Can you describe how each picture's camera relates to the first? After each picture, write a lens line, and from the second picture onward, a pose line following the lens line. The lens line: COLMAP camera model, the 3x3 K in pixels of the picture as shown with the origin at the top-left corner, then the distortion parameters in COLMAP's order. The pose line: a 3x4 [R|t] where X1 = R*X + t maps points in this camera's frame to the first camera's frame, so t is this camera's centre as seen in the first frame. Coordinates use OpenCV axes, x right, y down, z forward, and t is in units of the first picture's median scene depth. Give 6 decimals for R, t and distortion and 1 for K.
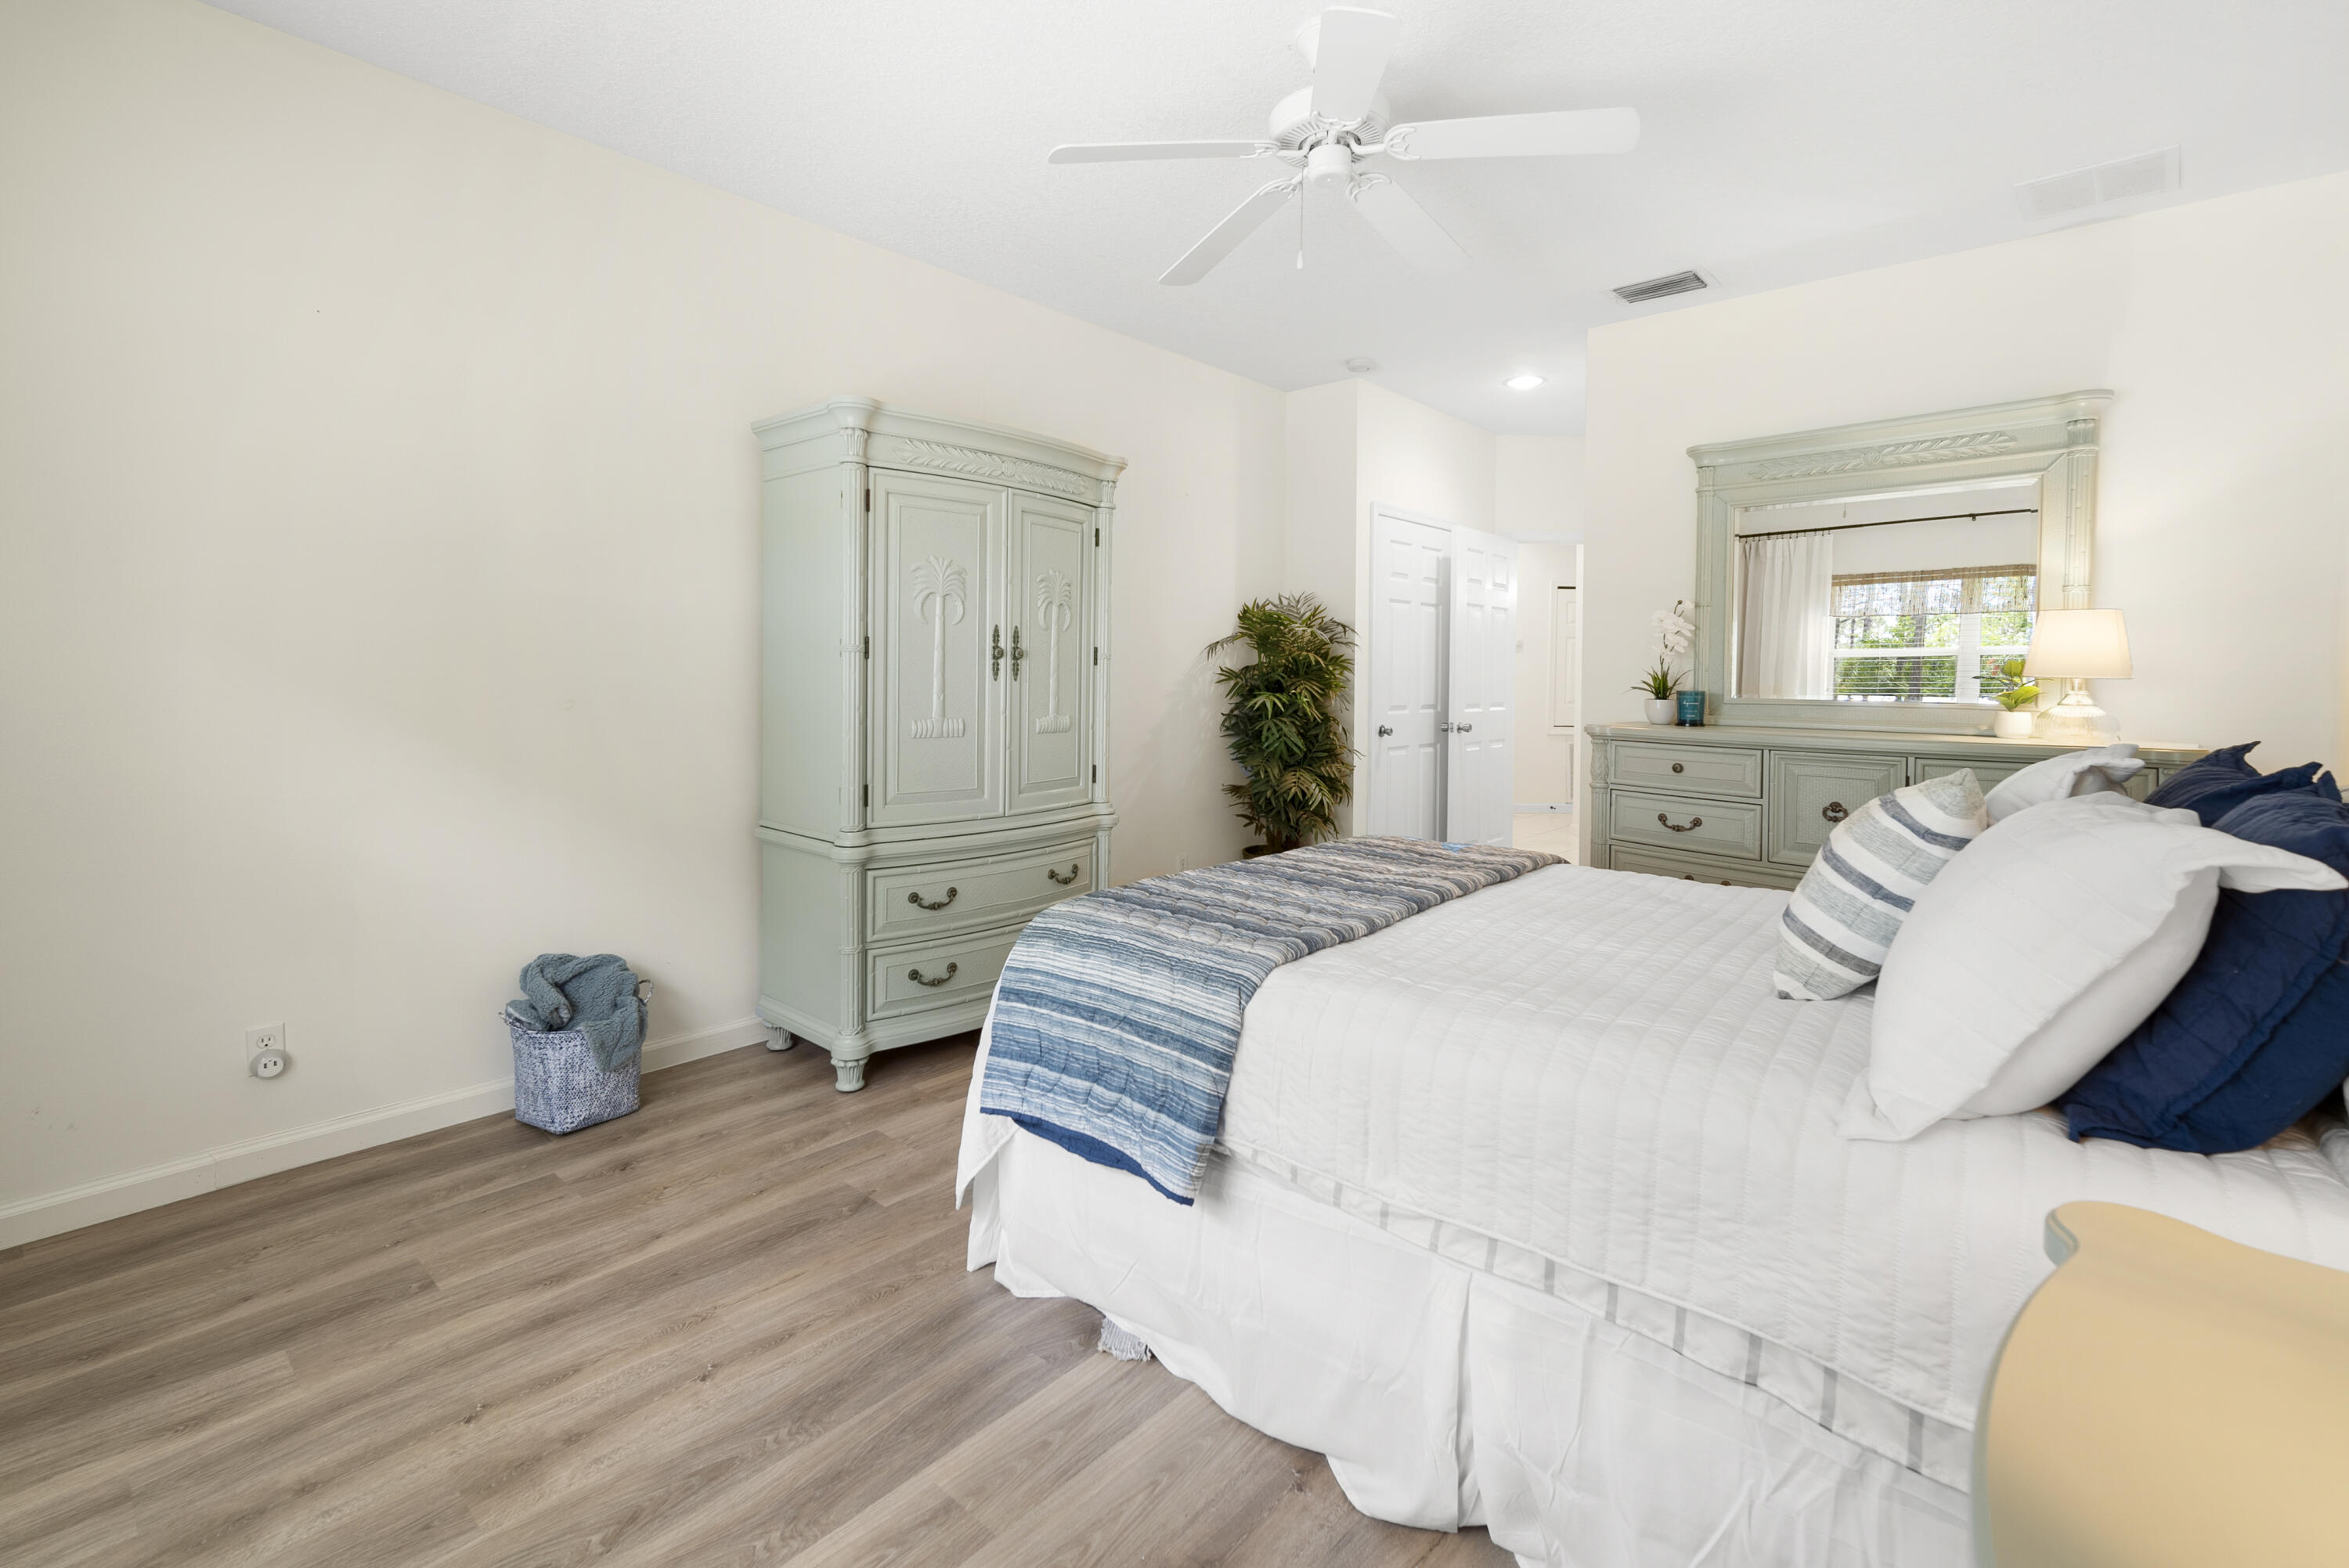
lens RADIAL K [[1055.2, 0, 1164.5], [0, 1055.2, 704.8], [0, 0, 1]] dist [0.001572, 0.000038]
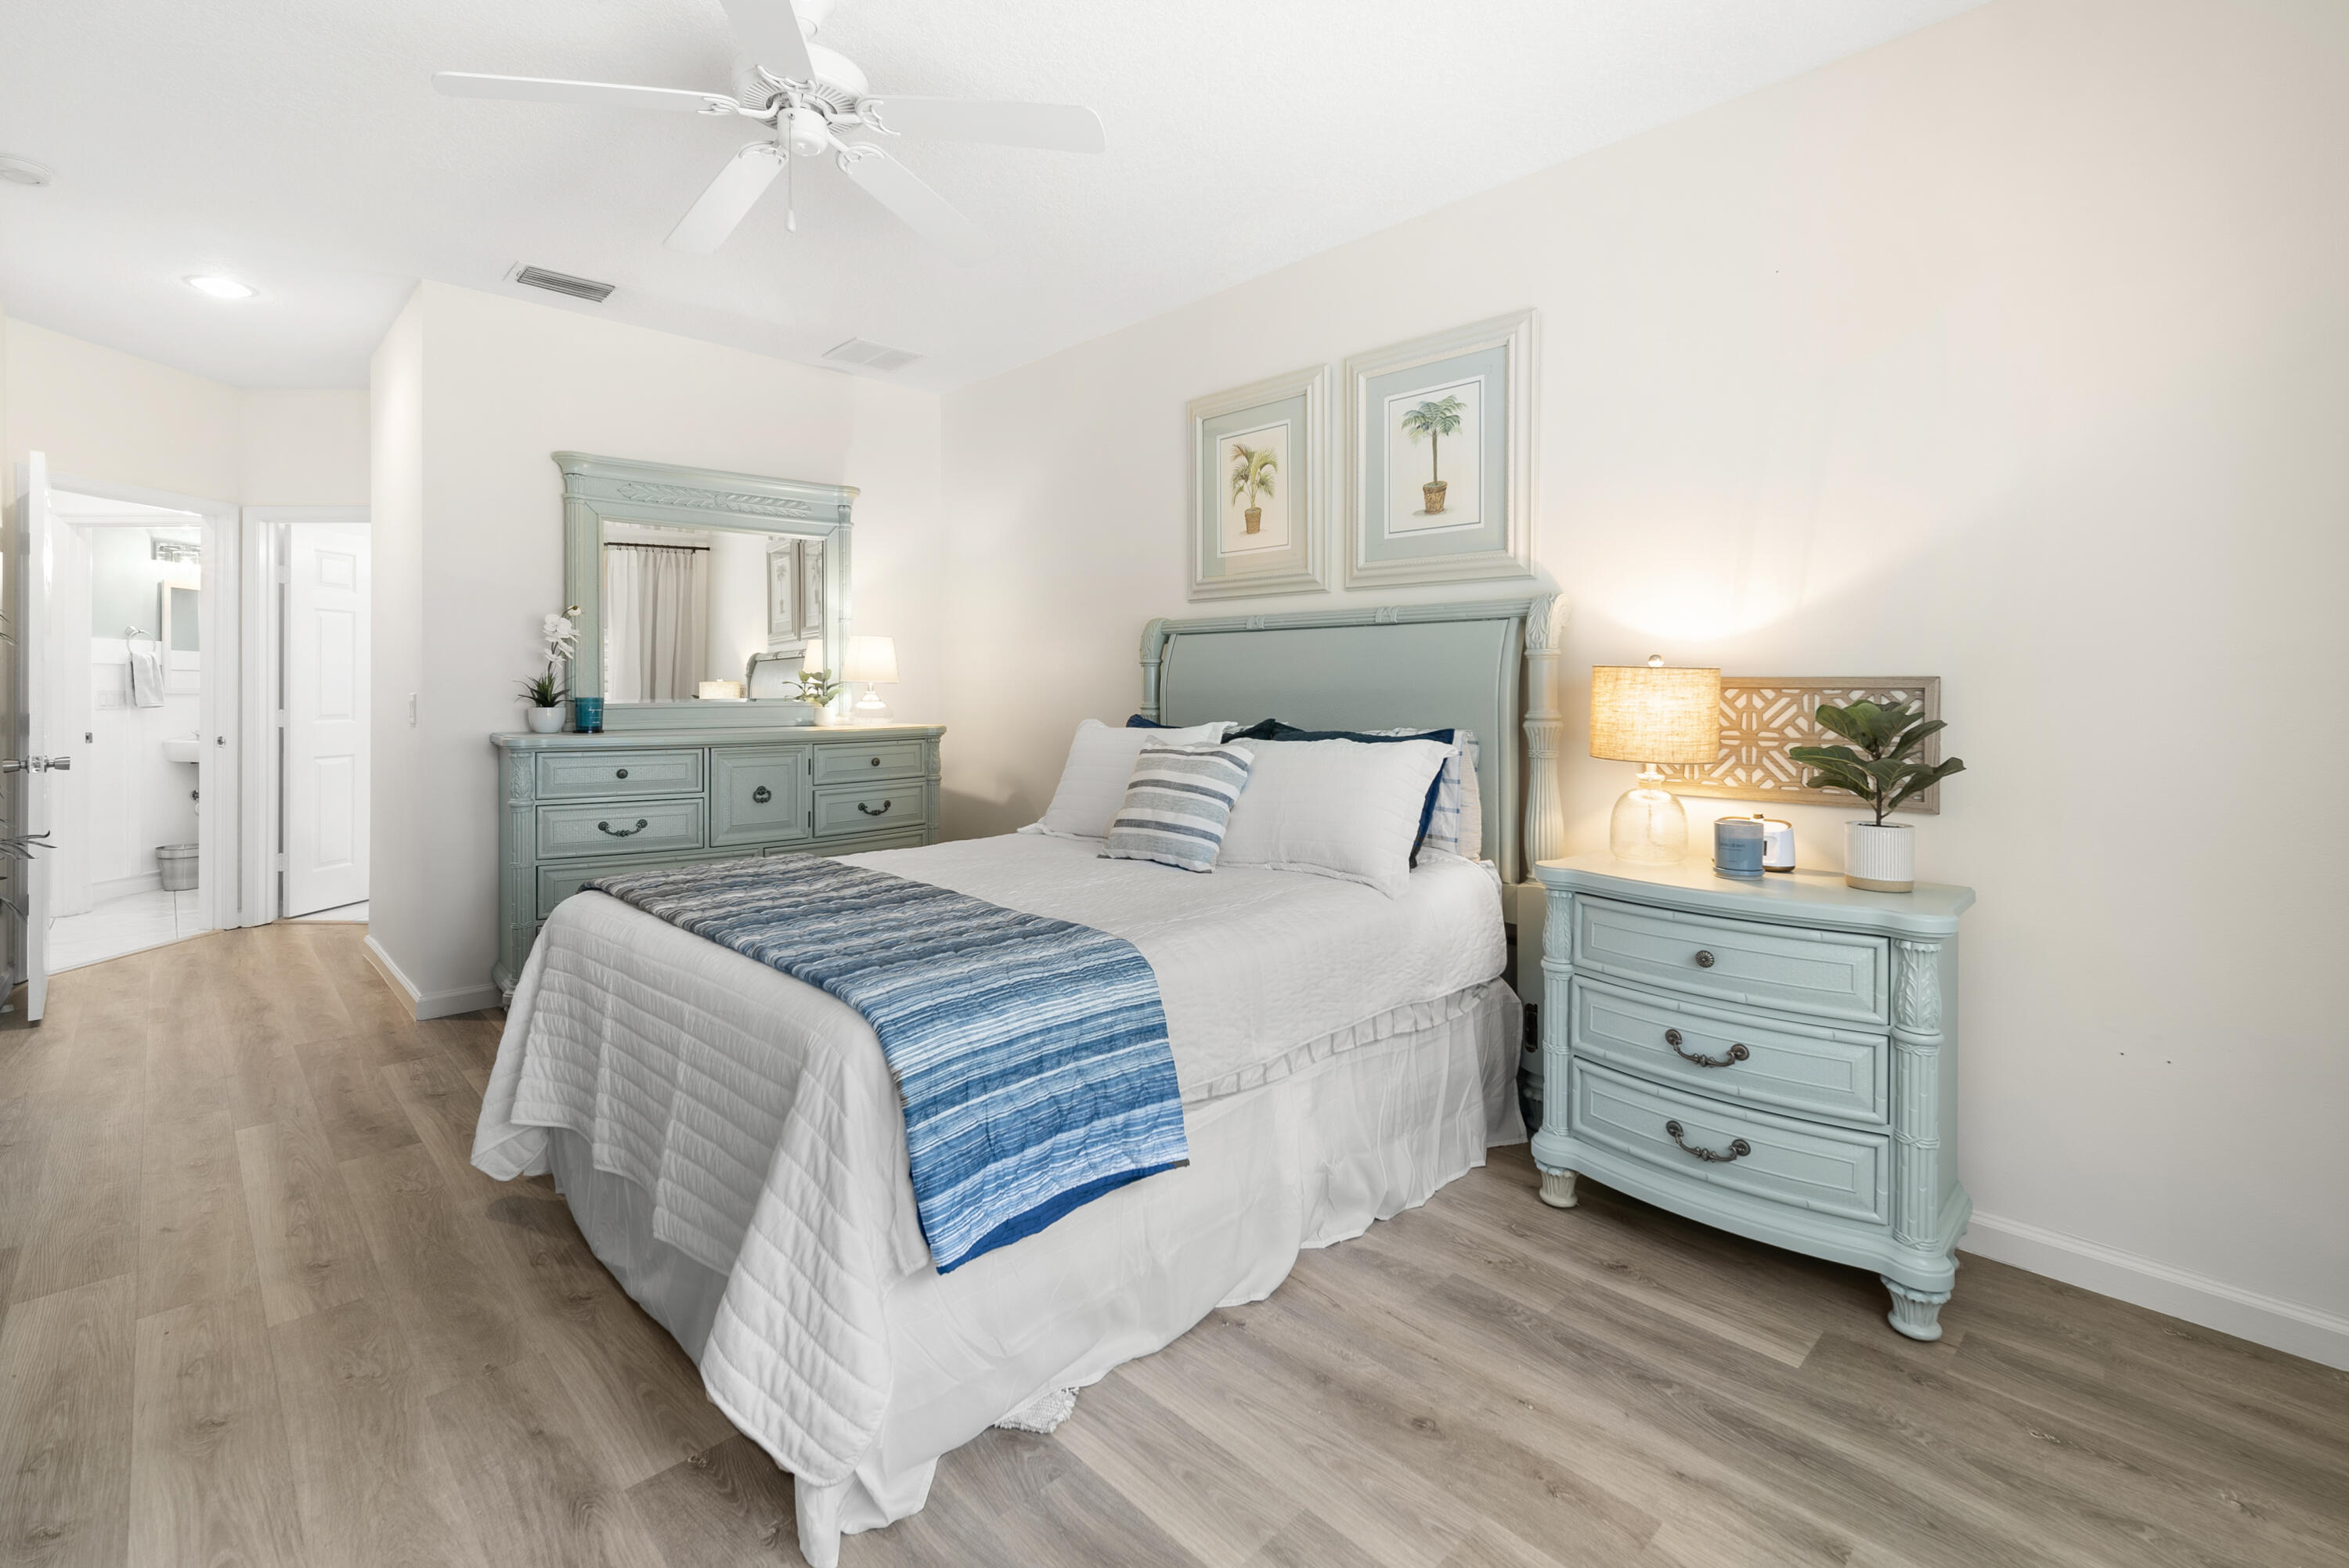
lens RADIAL K [[1056.6, 0, 1142.5], [0, 1056.6, 683.6], [0, 0, 1]] dist [0.001003, -0.000214]
pose [[0.077568, -0.006930, 0.996963, -0.930654], [0.028262, 0.999589, 0.004749, -0.032732], [-0.996586, 0.027808, 0.077732, 0.810242]]
